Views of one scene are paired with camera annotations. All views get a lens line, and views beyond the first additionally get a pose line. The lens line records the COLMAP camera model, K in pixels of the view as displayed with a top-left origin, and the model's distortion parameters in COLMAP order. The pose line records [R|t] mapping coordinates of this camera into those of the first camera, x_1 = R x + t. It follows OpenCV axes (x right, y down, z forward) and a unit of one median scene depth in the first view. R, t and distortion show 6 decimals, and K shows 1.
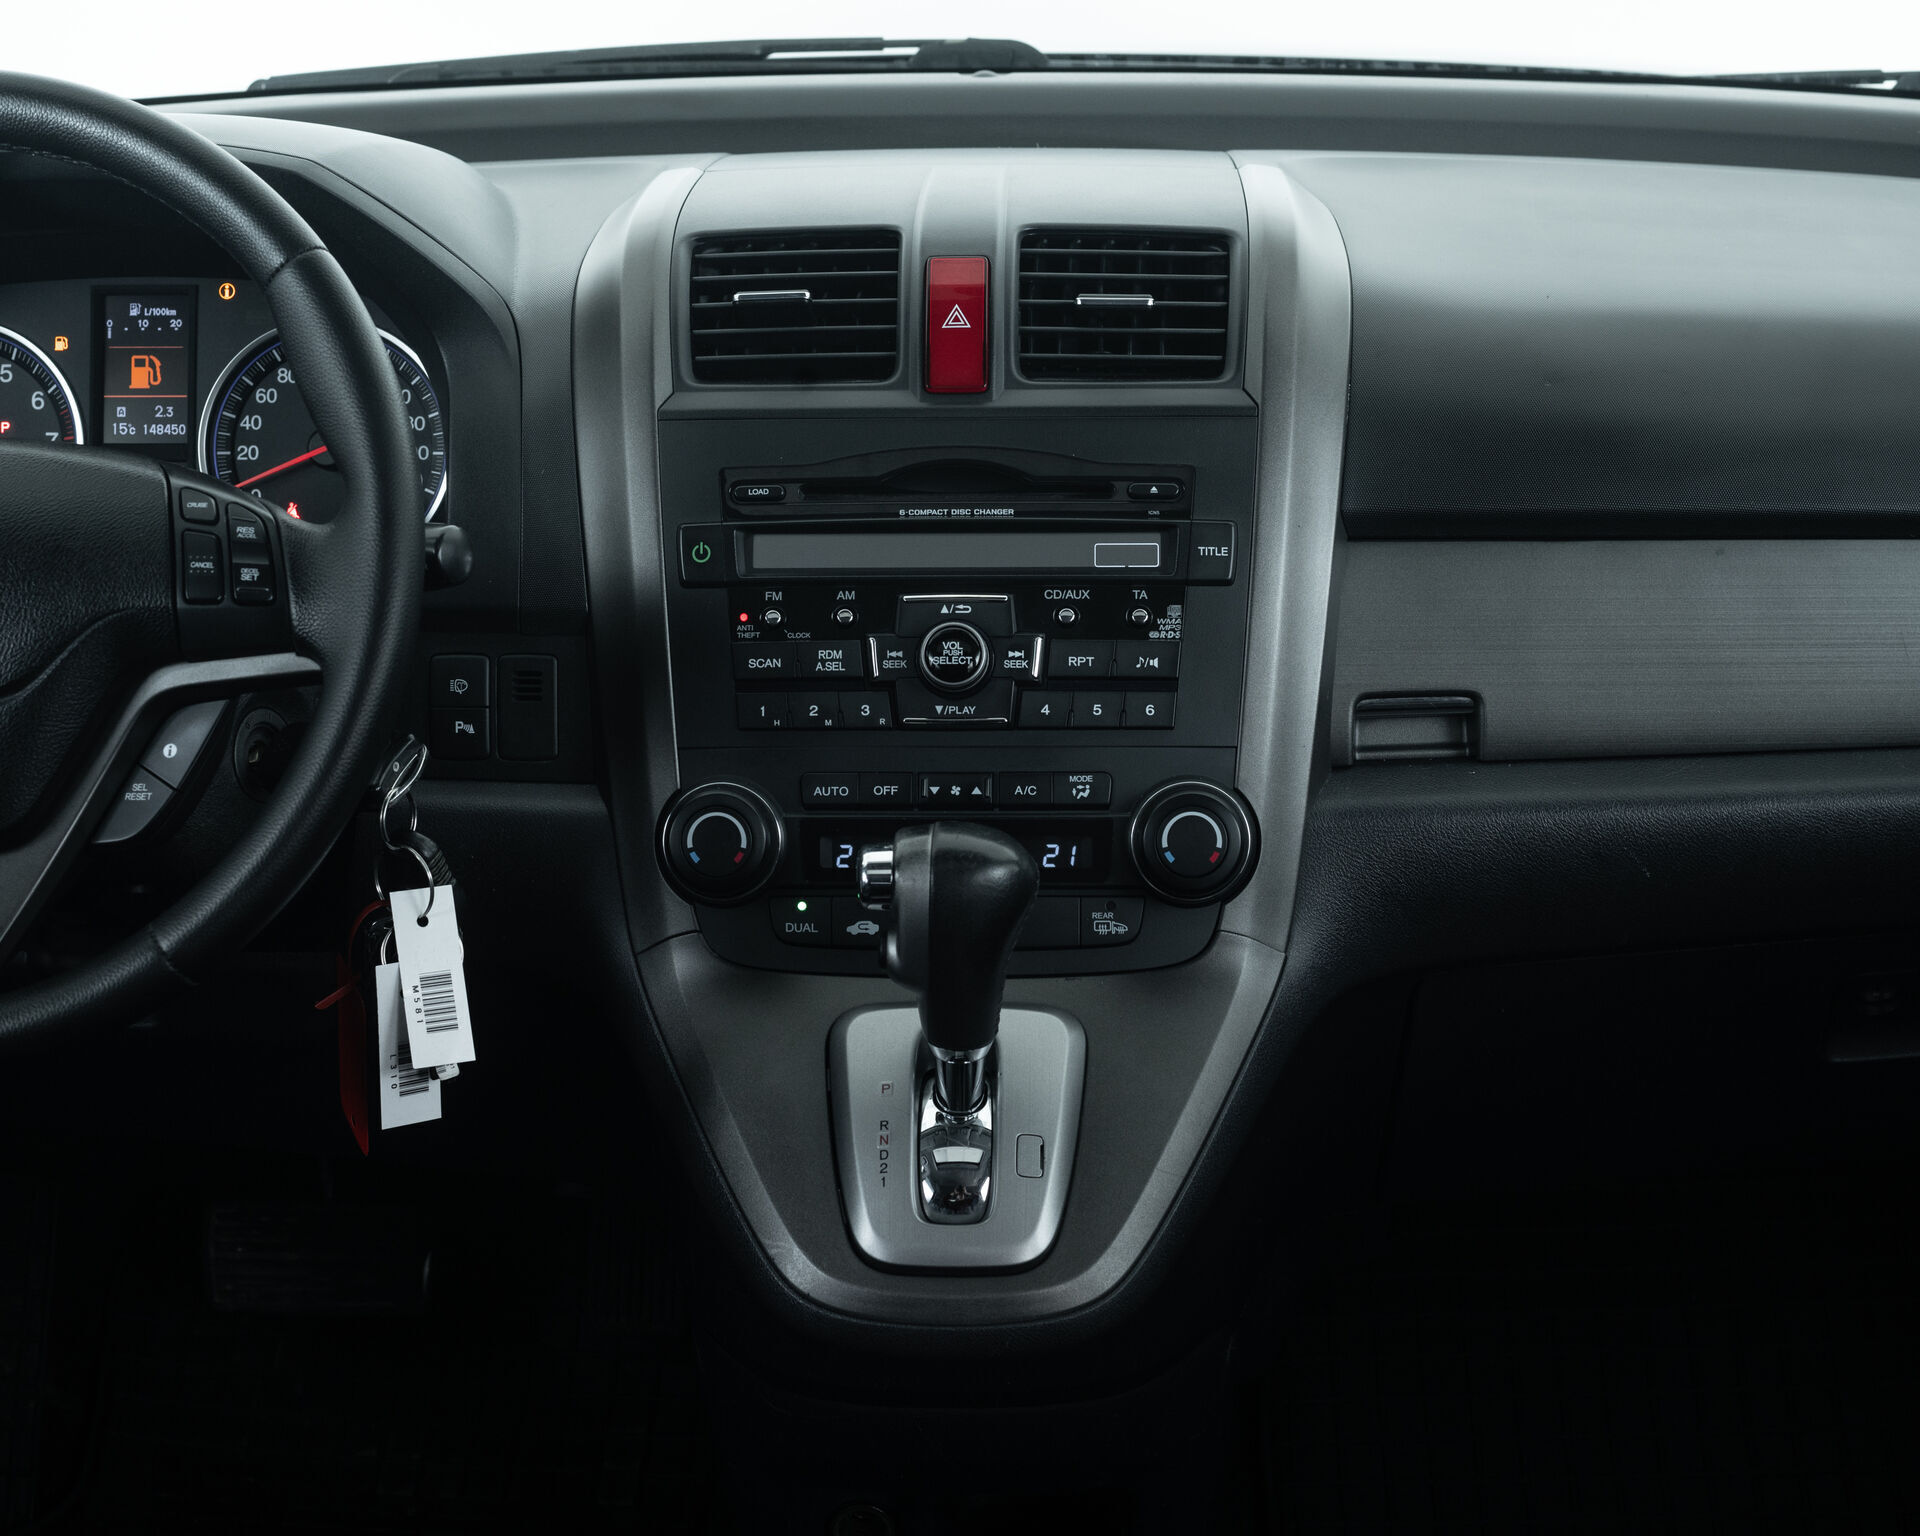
lens RADIAL K [[3398.2, 0, 960.0], [0, 3398.2, 768.0], [0, 0, 1]] dist [-0.131195, 0.031754]
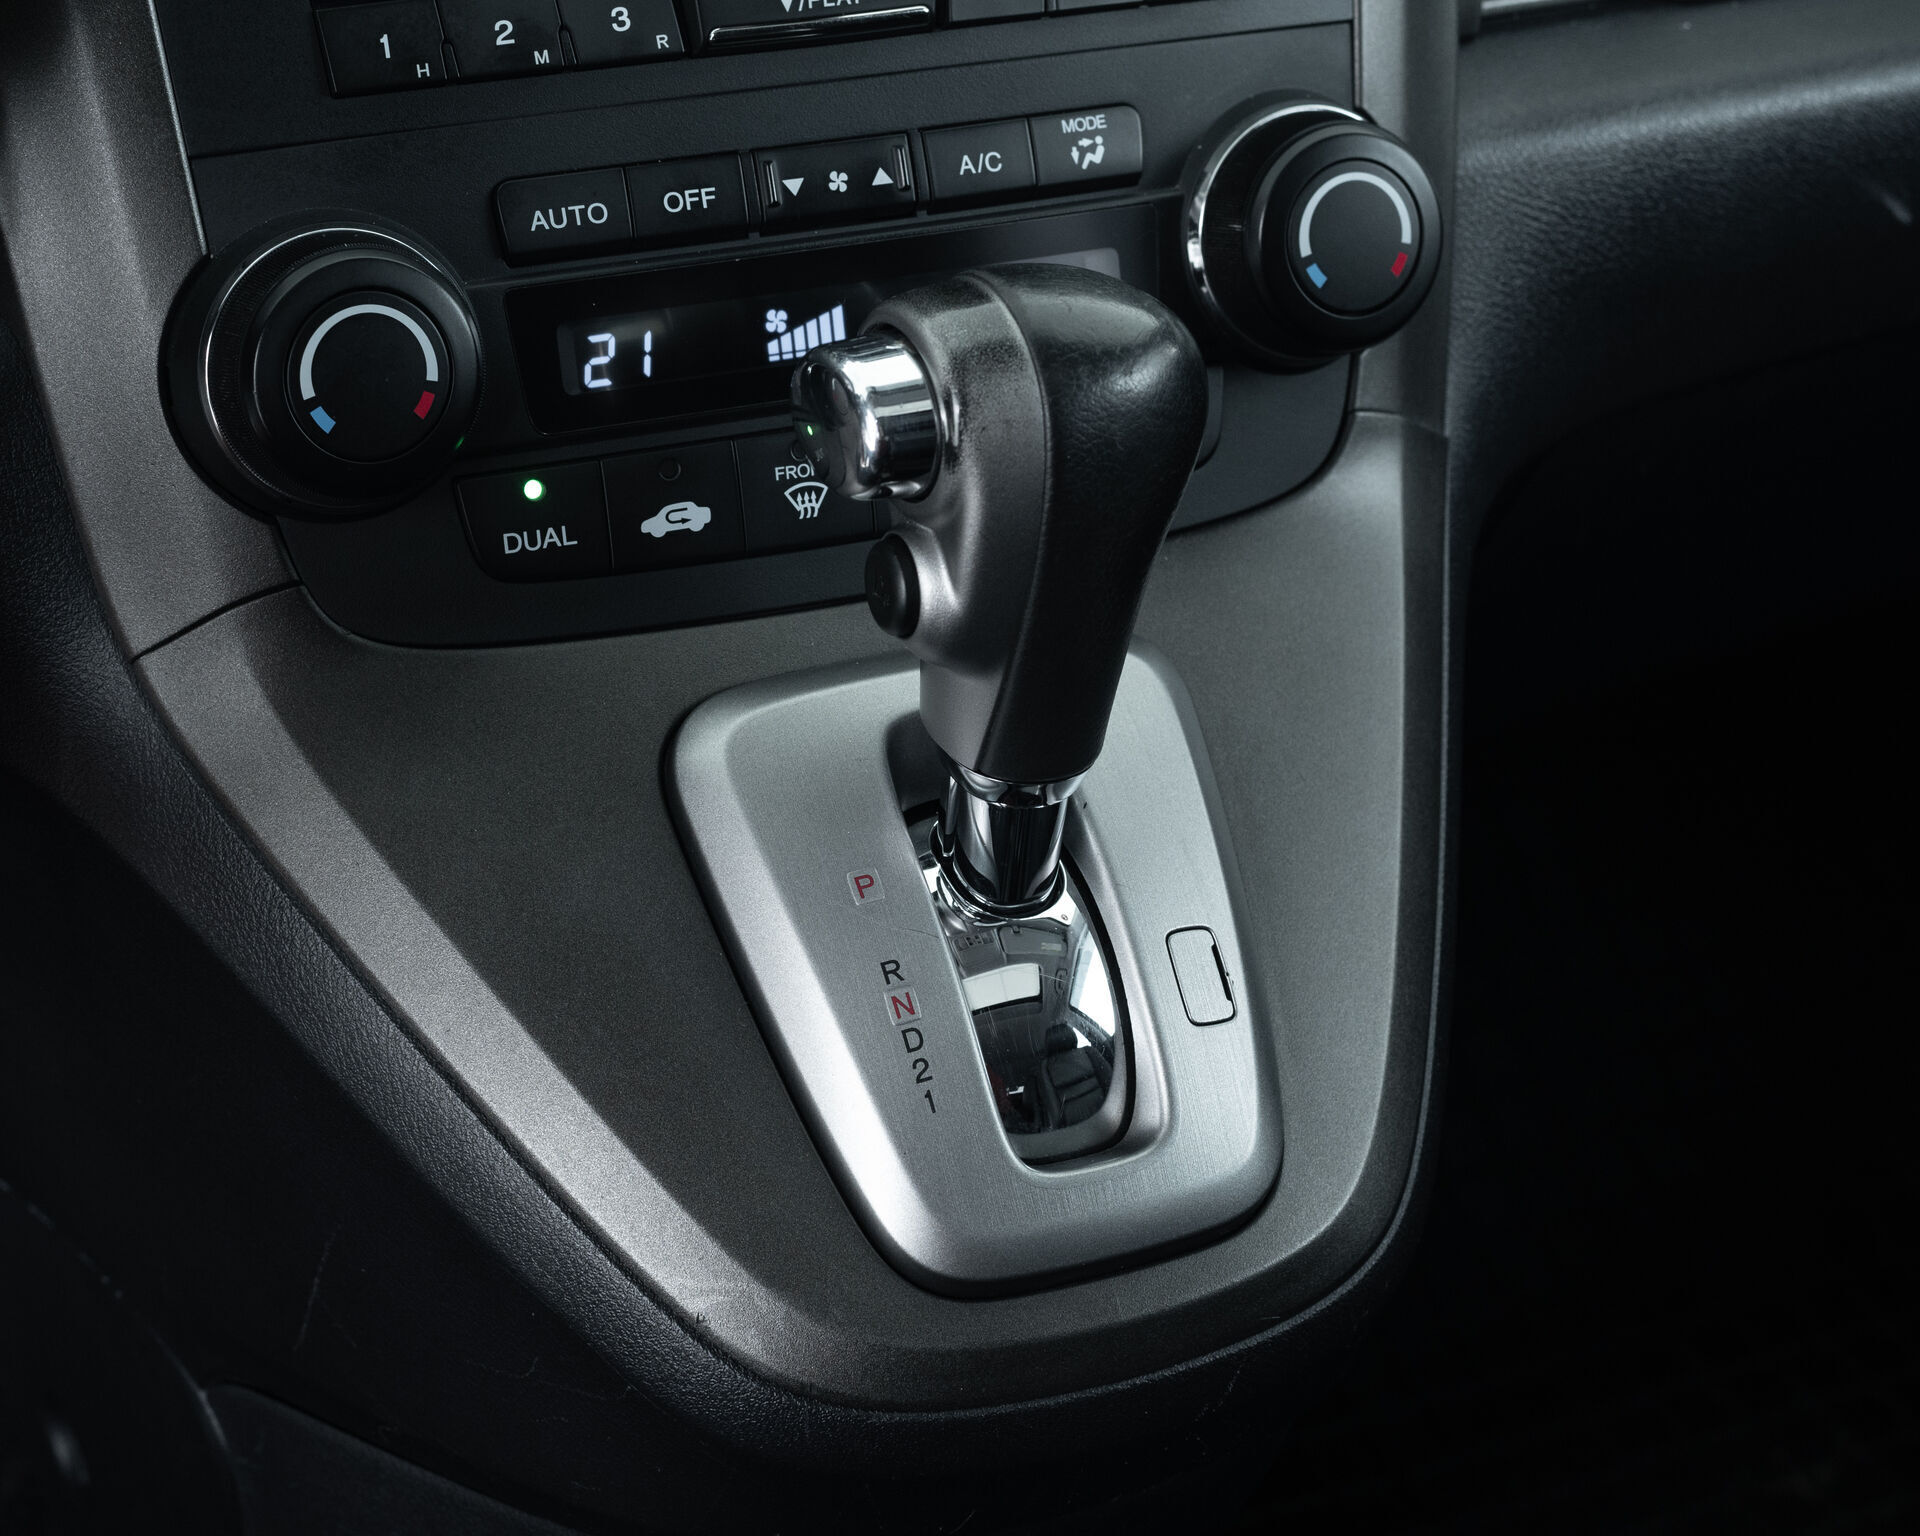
lens RADIAL K [[4009.4, 0, 961.3], [0, 4009.4, 855.0], [0, 0, 1]] dist [-0.146888, -0.042258]
pose [[0.885396, -0.187935, 0.425152, -0.223163], [0.084353, 0.964399, 0.250636, -0.037459], [-0.457120, -0.186049, 0.869728, 0.523331]]
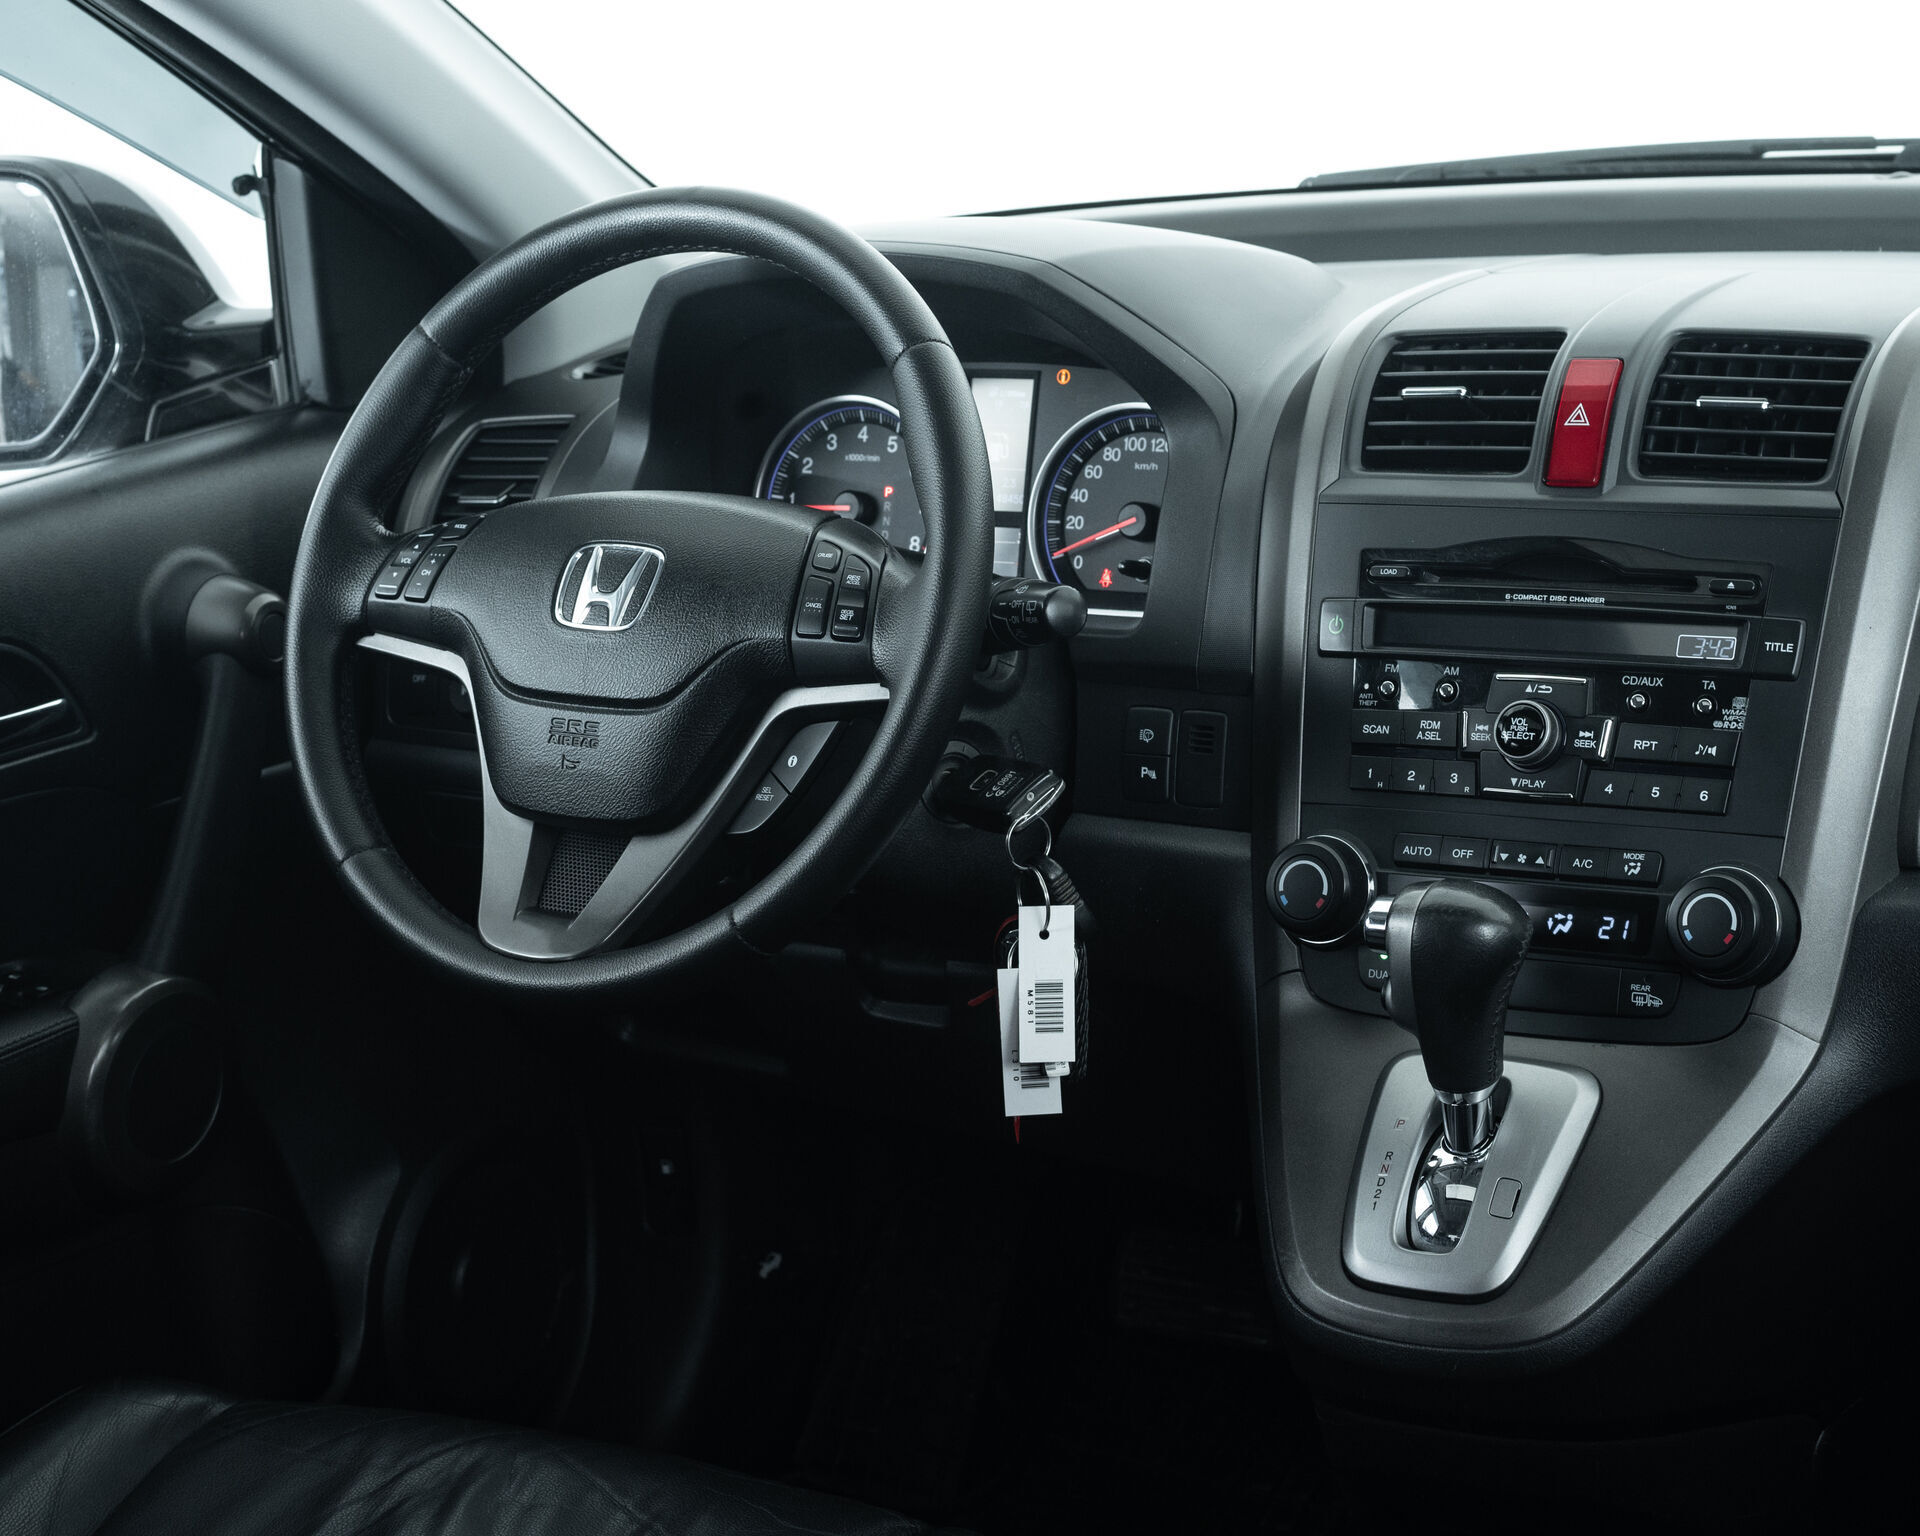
lens RADIAL K [[4009.4, 0, 961.3], [0, 4009.4, 855.0], [0, 0, 1]] dist [-0.146888, -0.042258]
pose [[0.864627, 0.074207, -0.496904, 0.466841], [-0.084878, 0.996391, 0.001109, 0.018971], [0.495193, 0.041218, 0.867805, -0.172283]]
